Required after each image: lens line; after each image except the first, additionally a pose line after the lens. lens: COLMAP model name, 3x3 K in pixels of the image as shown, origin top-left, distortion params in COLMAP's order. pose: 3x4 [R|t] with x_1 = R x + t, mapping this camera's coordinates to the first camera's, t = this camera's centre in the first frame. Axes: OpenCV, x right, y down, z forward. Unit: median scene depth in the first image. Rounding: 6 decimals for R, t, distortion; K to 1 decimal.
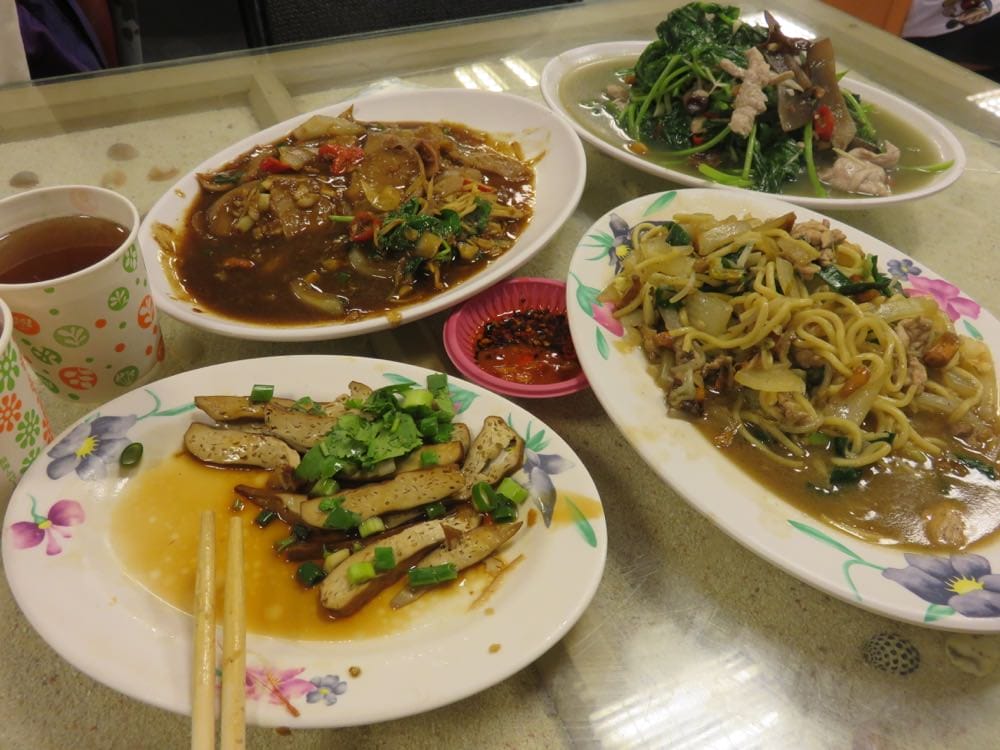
lens RADIAL K [[743.5, 0, 508.5], [0, 743.5, 369.6], [0, 0, 1]] dist [0.004570, -0.000552]
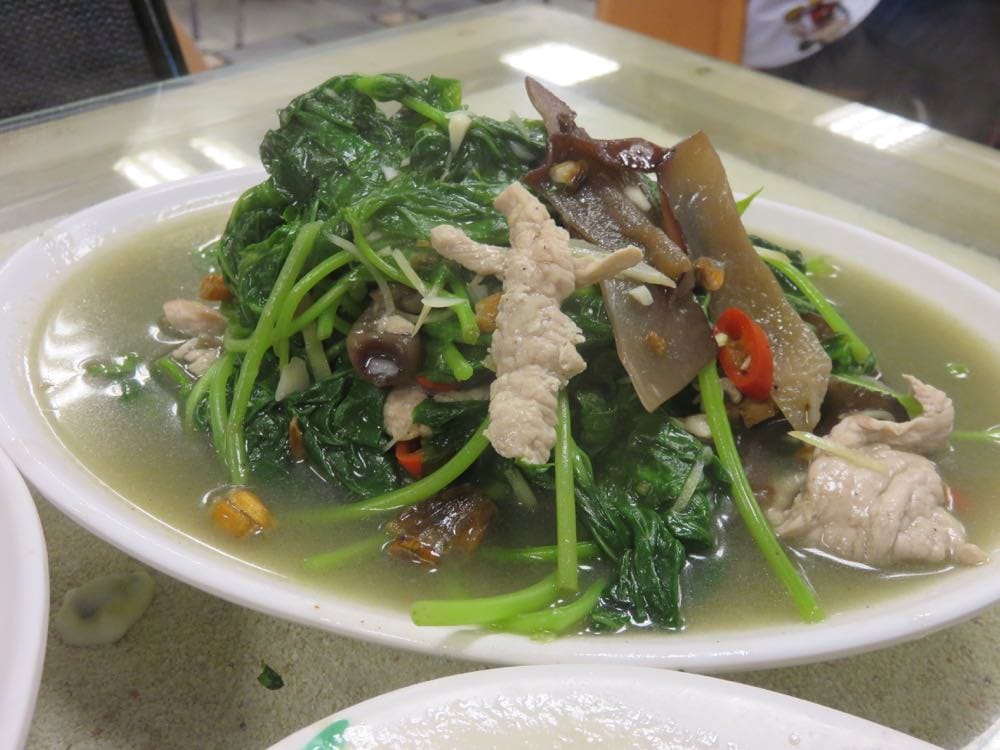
lens RADIAL K [[1069.2, 0, 497.3], [0, 1069.2, 375.6], [0, 0, 1]] dist [0.020974, 0.000000]
pose [[0.962807, -0.162449, 0.215898, 0.202297], [0.196327, 0.969615, -0.145957, -0.278647], [-0.185628, 0.182915, 0.965445, 0.542650]]
